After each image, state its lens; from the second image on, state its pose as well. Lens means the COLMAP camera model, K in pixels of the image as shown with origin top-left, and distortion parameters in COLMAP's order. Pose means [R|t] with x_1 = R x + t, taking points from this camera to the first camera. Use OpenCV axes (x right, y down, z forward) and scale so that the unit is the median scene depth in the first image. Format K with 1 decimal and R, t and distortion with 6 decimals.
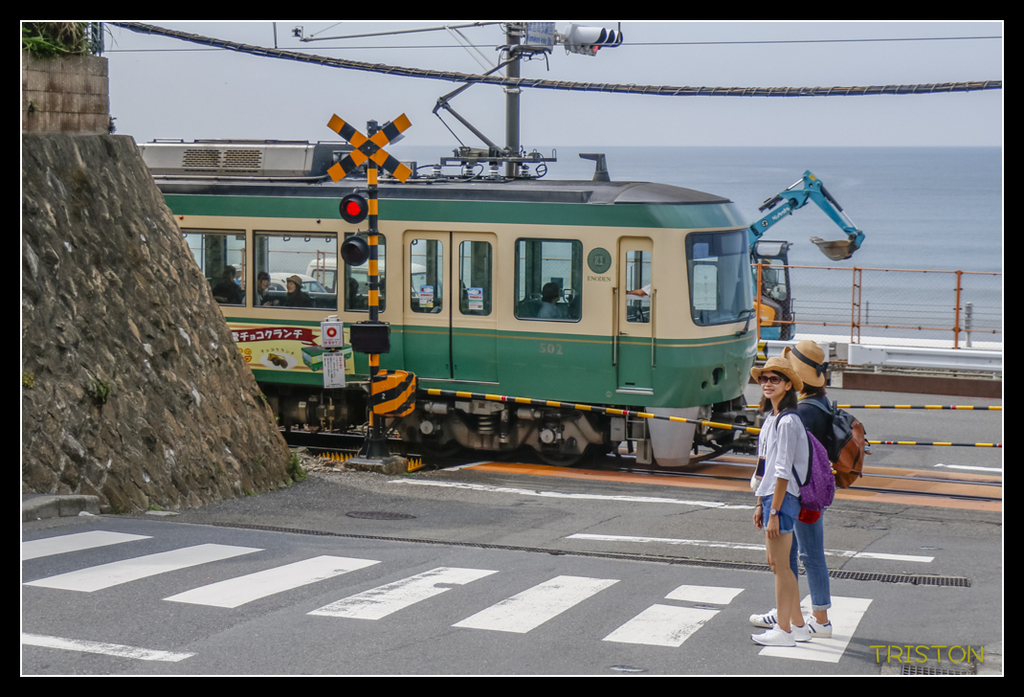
lens RADIAL K [[2308.7, 0, 512.8], [0, 2308.7, 350.3], [0, 0, 1]] dist [0.140864, 0.000000]
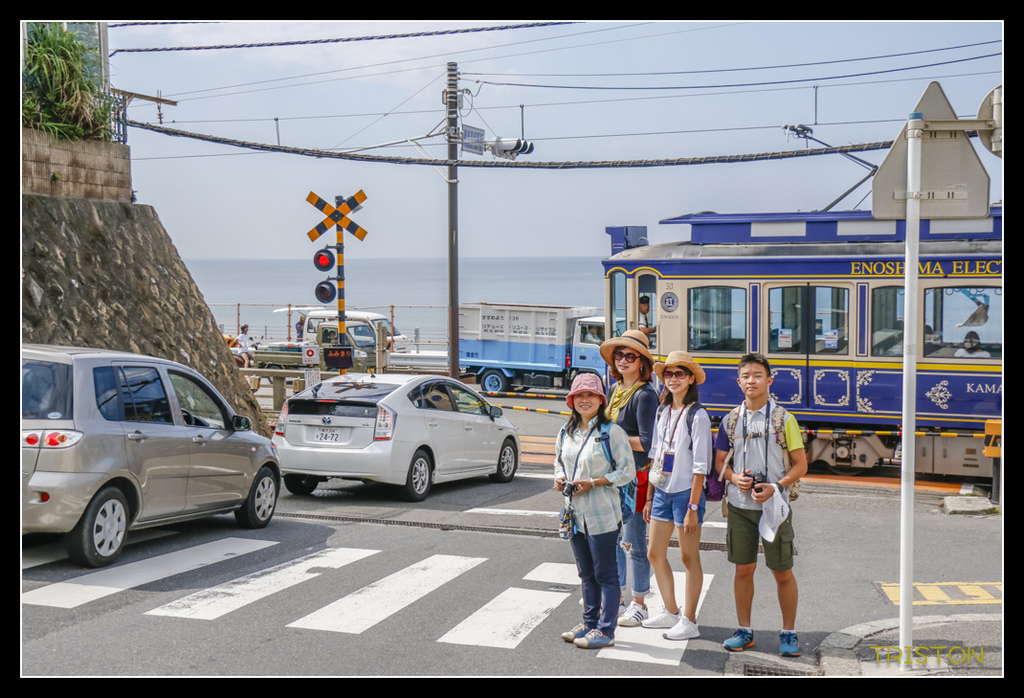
lens RADIAL K [[1338.2, 0, 511.2], [0, 1338.2, 347.4], [0, 0, 1]] dist [0.021614, 0.000000]
pose [[0.999928, -0.010877, 0.004996, 0.038850], [0.010988, 0.999683, -0.022655, 0.008789], [-0.004748, 0.022708, 0.999731, 0.248338]]
